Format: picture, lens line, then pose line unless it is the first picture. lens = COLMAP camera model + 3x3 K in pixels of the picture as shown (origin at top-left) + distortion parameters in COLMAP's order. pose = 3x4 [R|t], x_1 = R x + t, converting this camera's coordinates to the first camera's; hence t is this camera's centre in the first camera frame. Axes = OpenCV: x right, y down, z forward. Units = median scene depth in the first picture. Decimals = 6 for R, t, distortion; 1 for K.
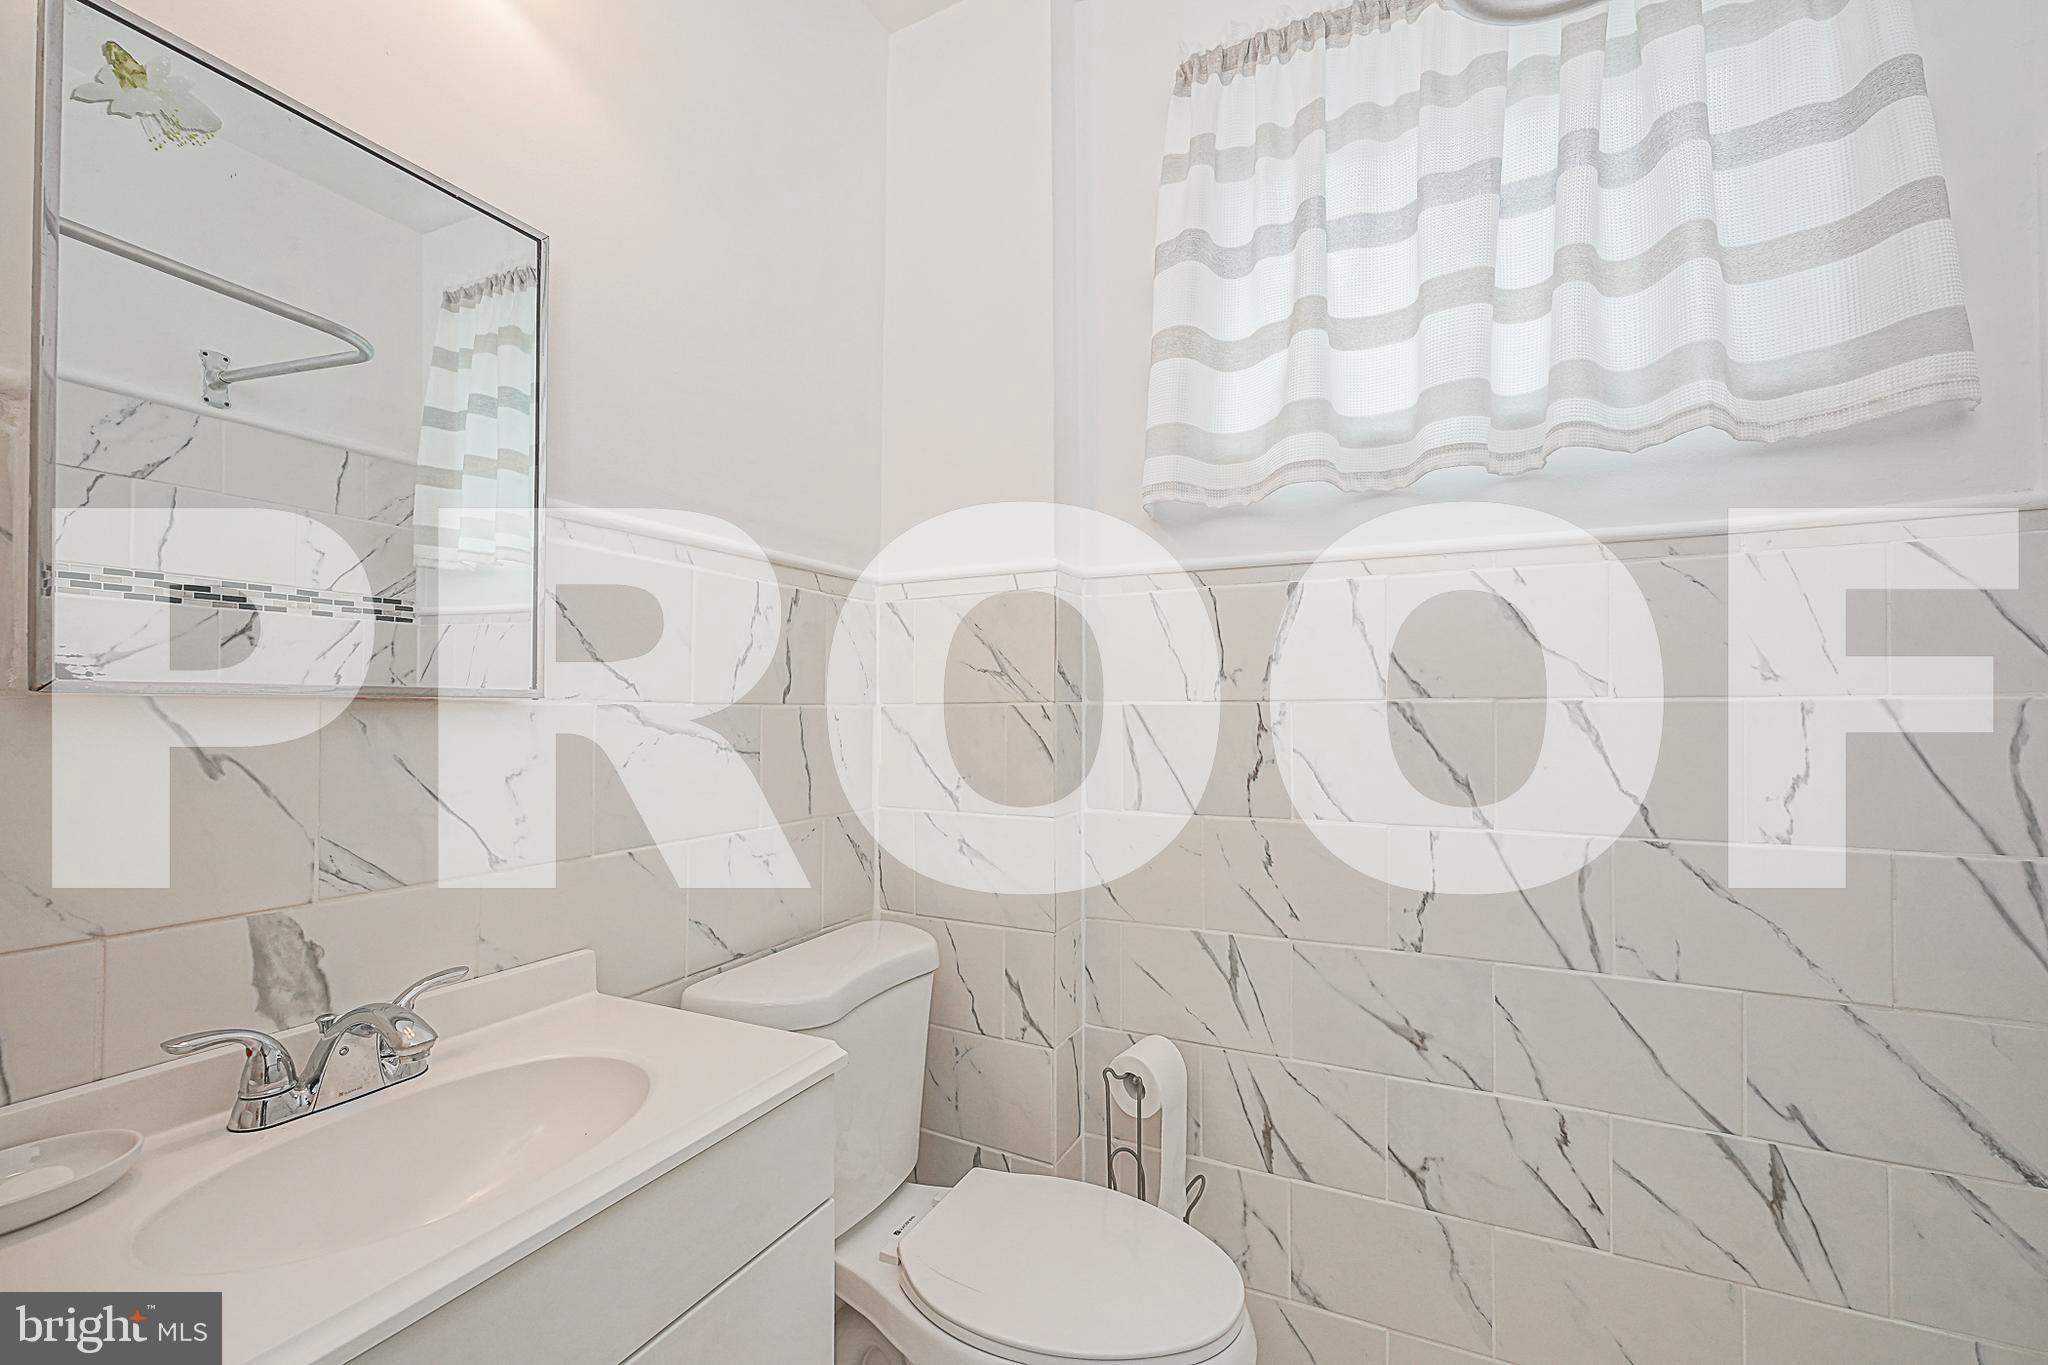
lens RADIAL K [[835.9, 0, 1030.8], [0, 835.9, 689.3], [0, 0, 1]] dist [-0.000563, 0.000499]
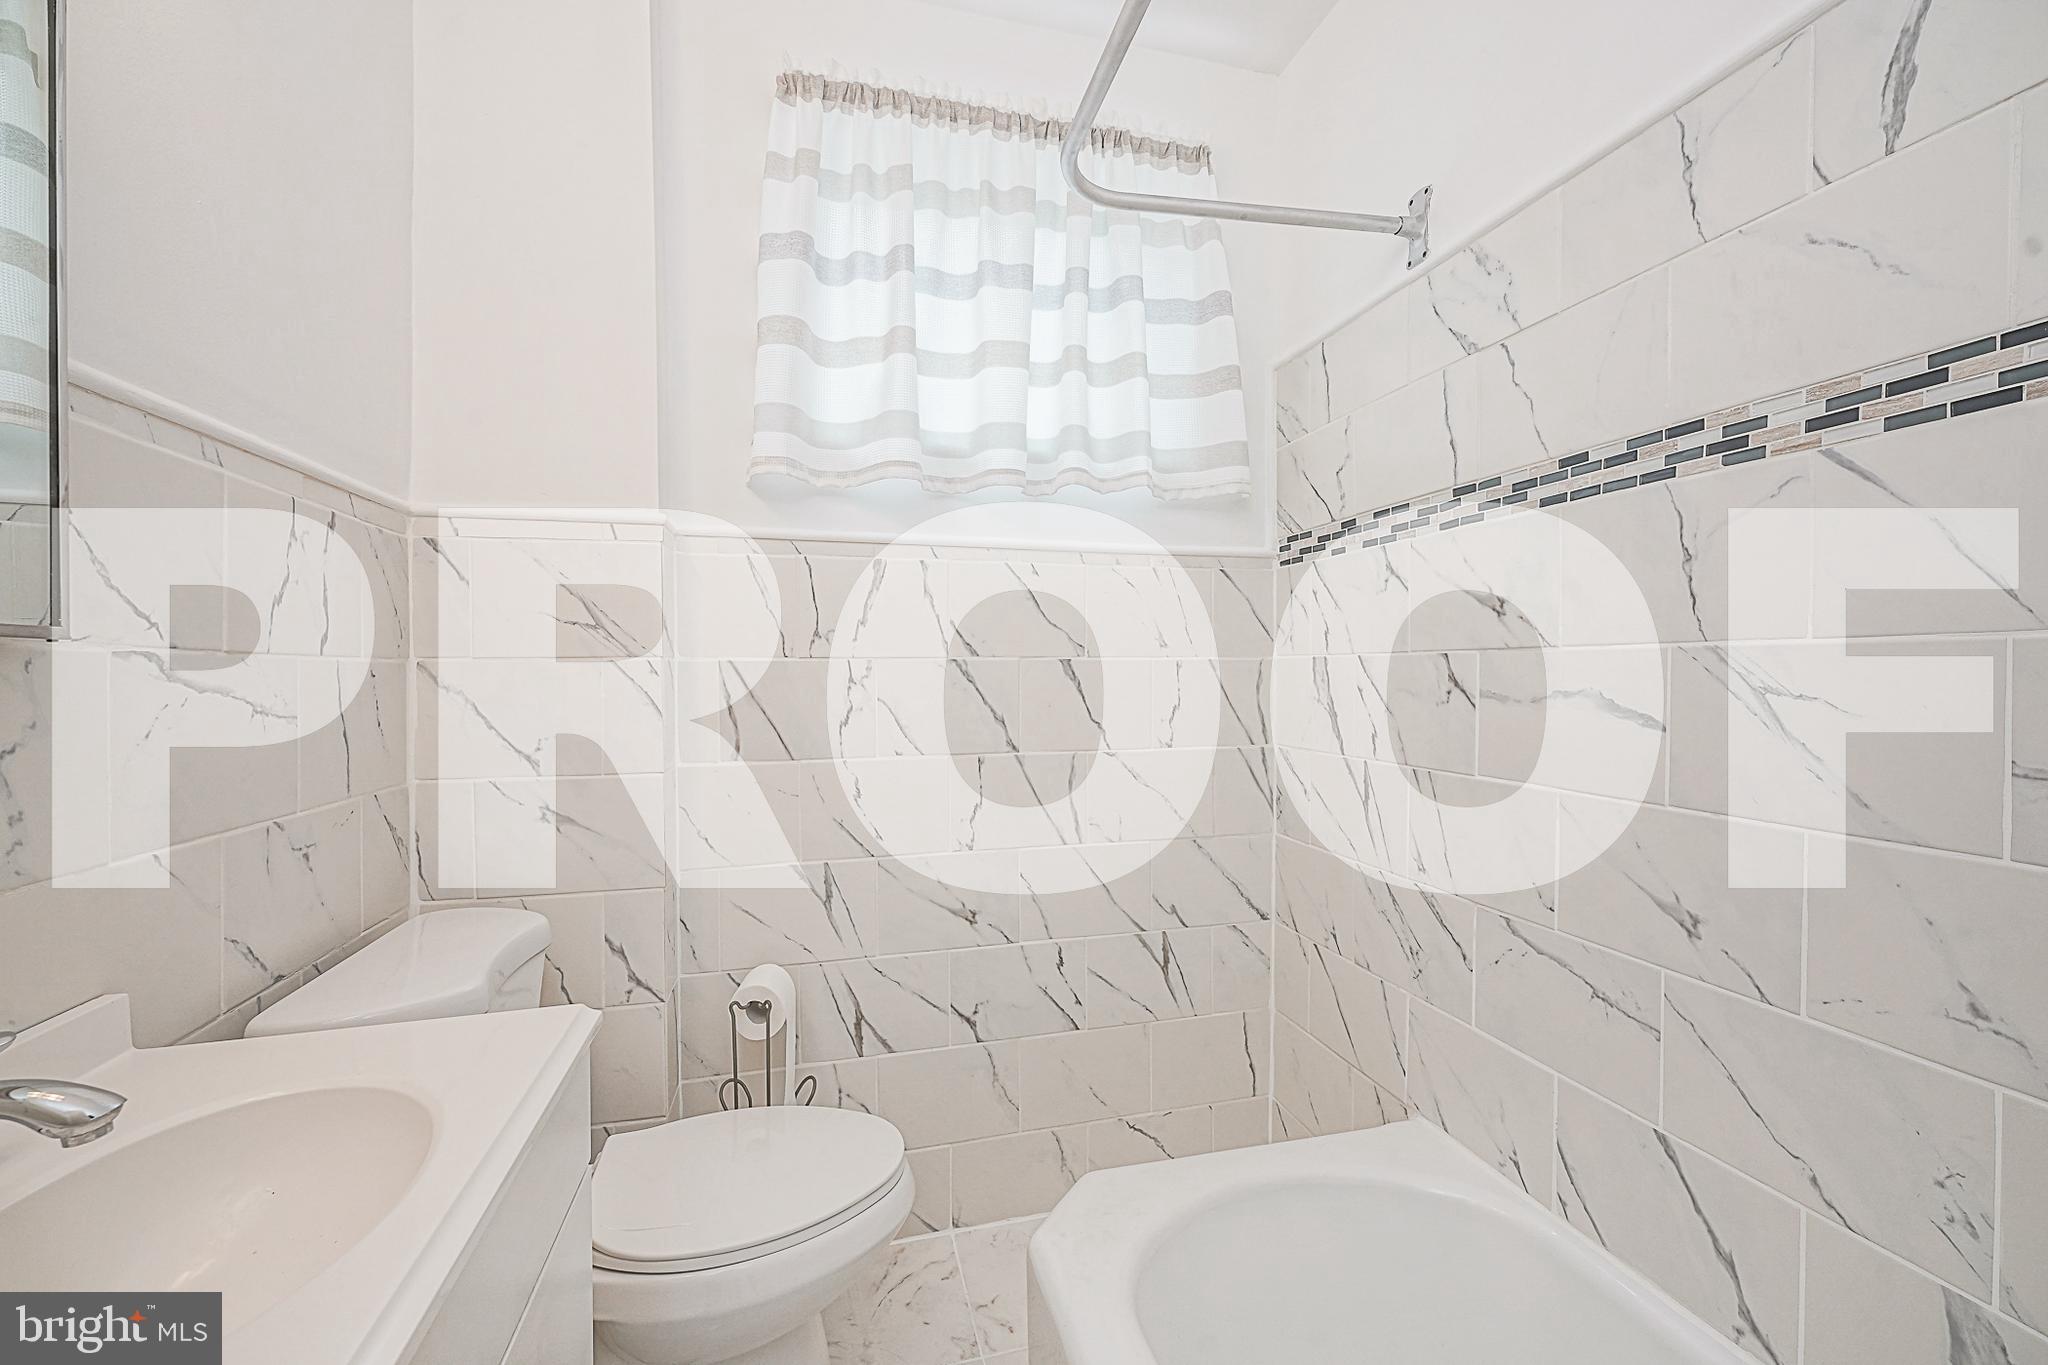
lens RADIAL K [[824.5, 0, 1019.5], [0, 824.5, 660.6], [0, 0, 1]] dist [0.000374, 0.000154]
pose [[0.758157, 0.007677, 0.652026, -0.317883], [-0.013160, 0.999907, 0.003530, 0.011379], [-0.651939, -0.011256, 0.758188, -0.025897]]
